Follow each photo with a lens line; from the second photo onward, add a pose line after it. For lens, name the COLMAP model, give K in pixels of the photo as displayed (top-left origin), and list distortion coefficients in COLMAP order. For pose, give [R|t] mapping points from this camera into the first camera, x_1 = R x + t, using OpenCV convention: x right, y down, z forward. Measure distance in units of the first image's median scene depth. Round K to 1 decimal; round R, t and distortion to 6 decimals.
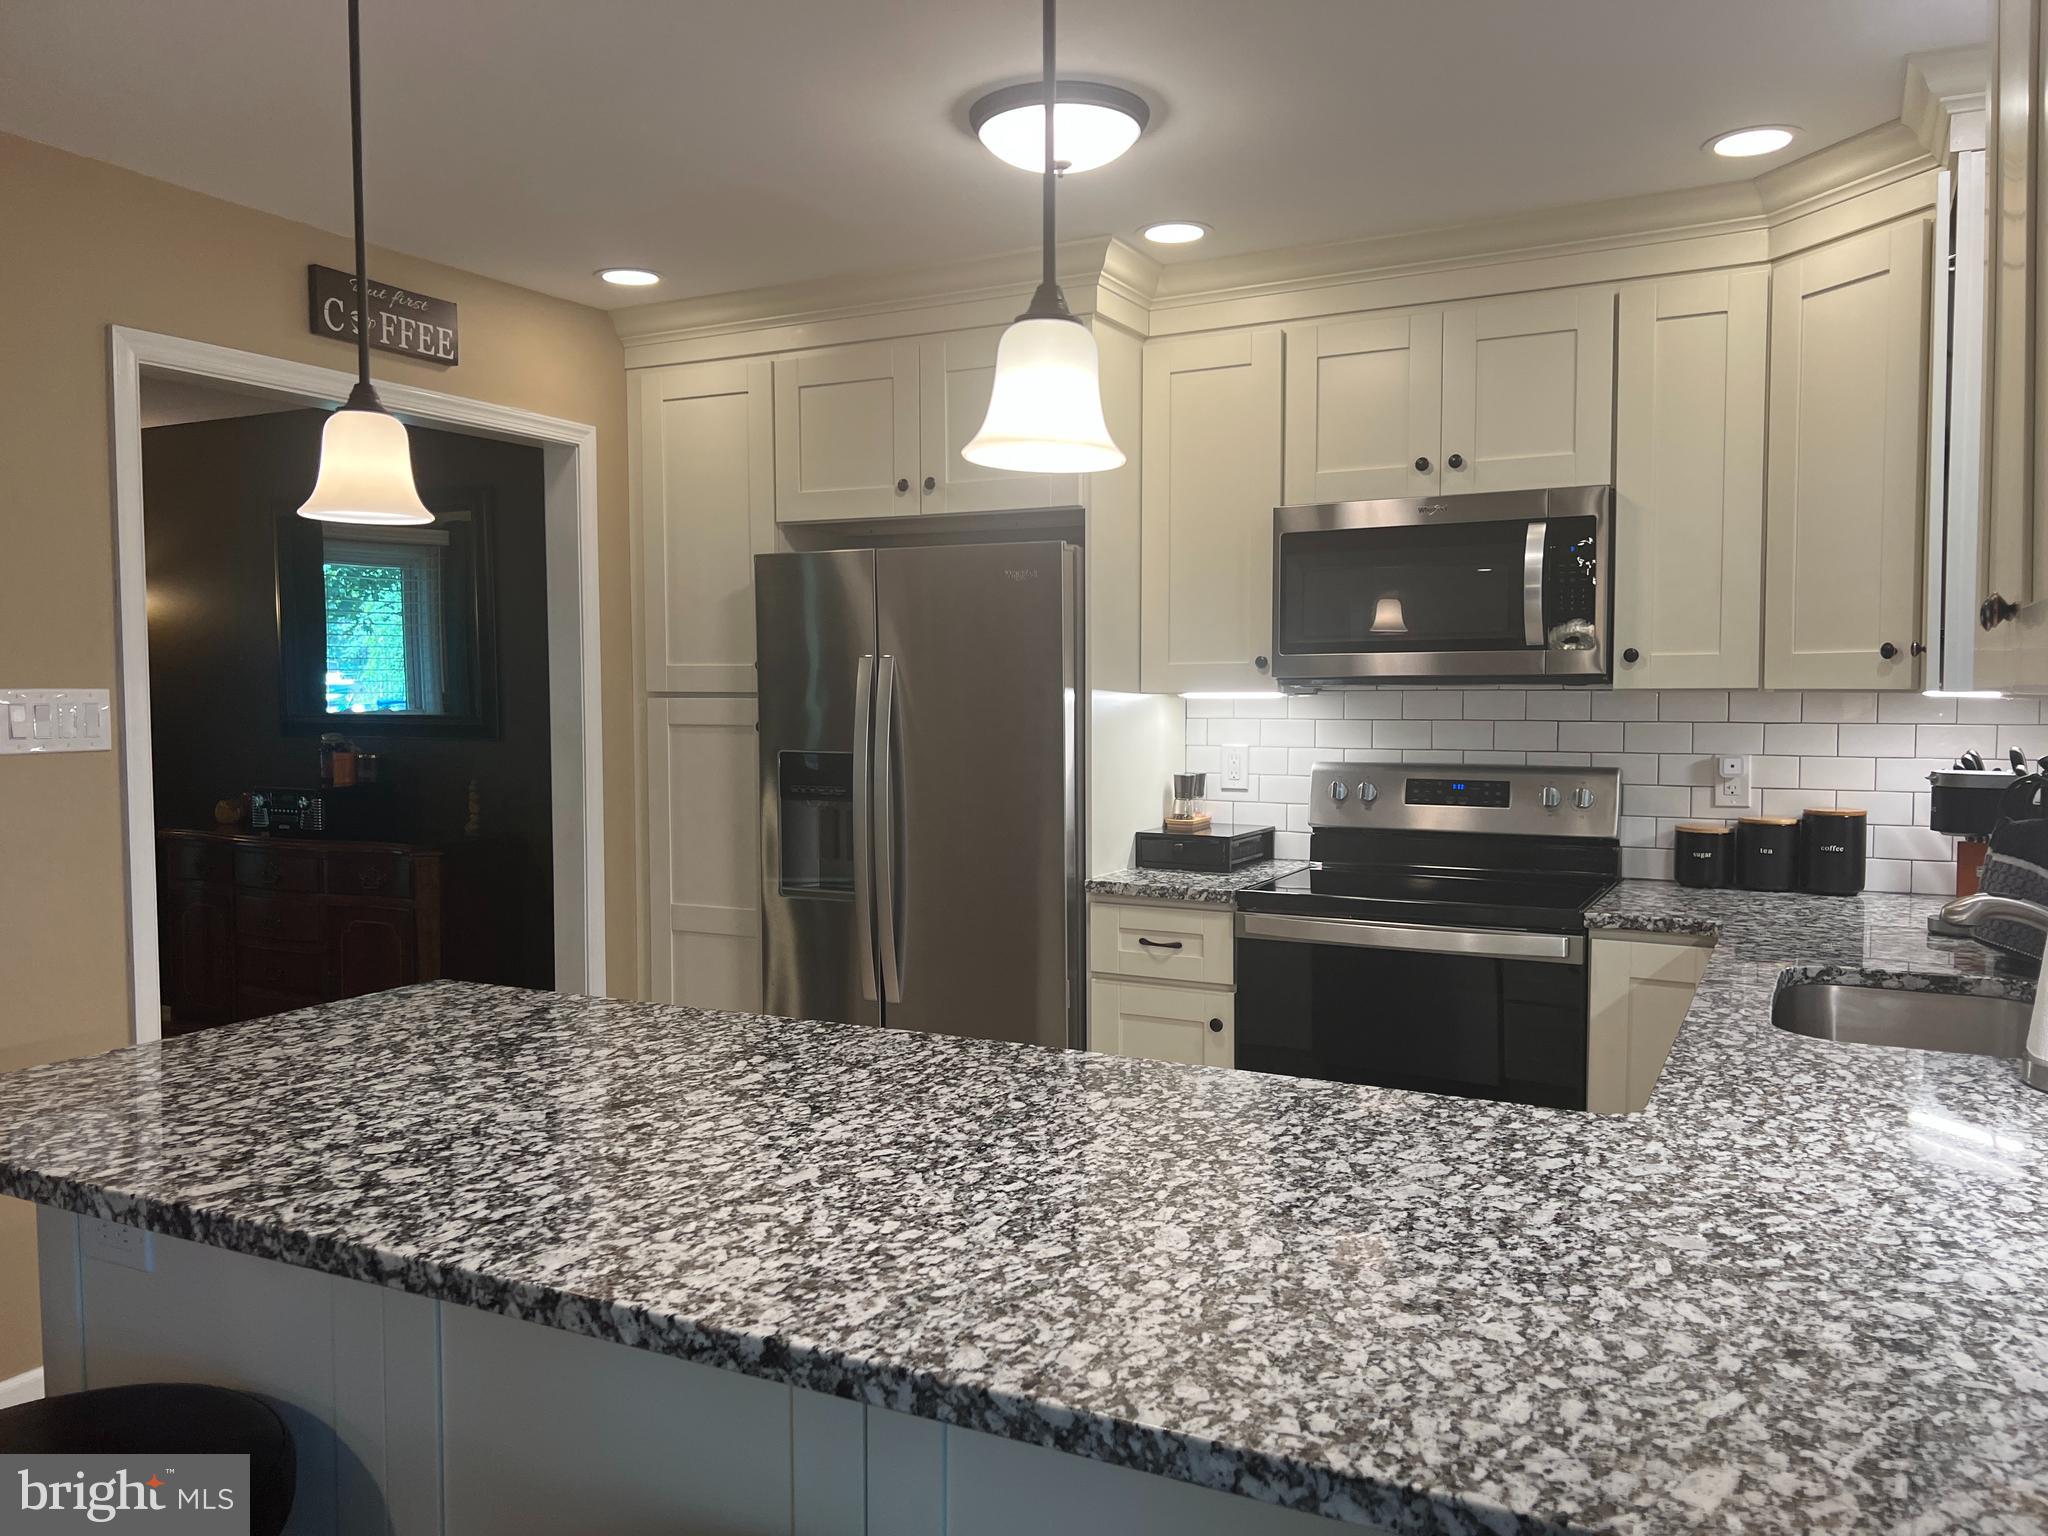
lens RADIAL K [[1528.4, 0, 1033.6], [0, 1528.4, 767.5], [0, 0, 1]] dist [0.057040, -0.070604]
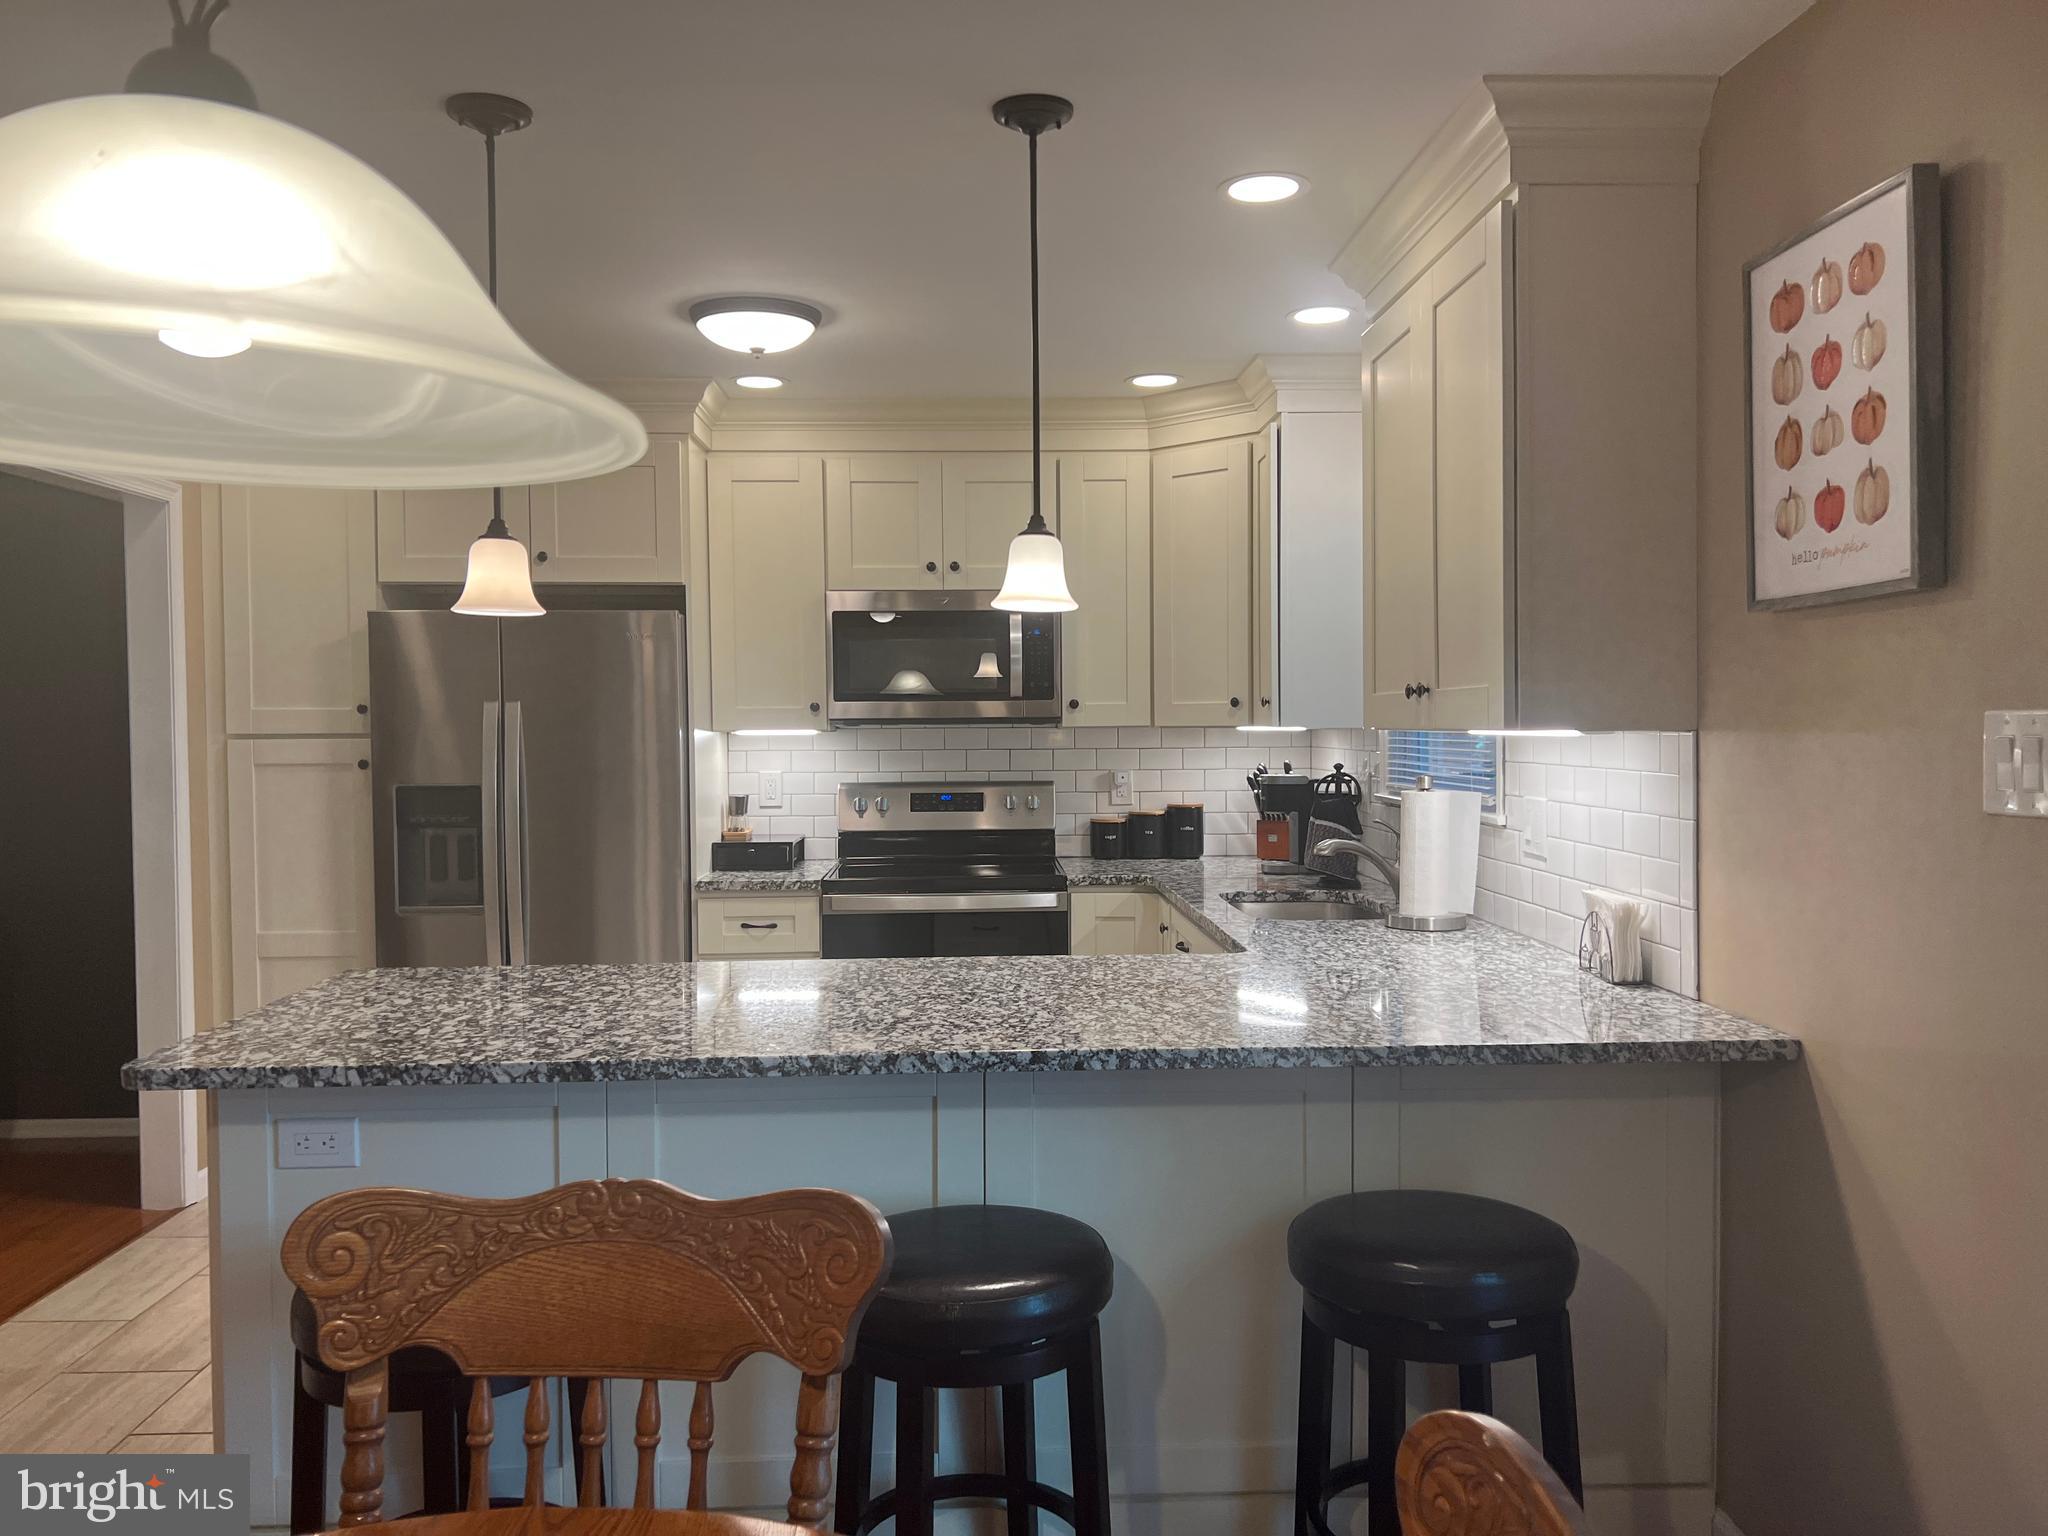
lens RADIAL K [[1528.4, 0, 1011.9], [0, 1528.4, 763.7], [0, 0, 1]] dist [0.057040, -0.070604]
pose [[0.868804, -0.019185, 0.494784, -0.383009], [0.032302, 0.999317, -0.017971, 0.009371], [-0.494101, 0.031596, 0.868830, -0.240510]]
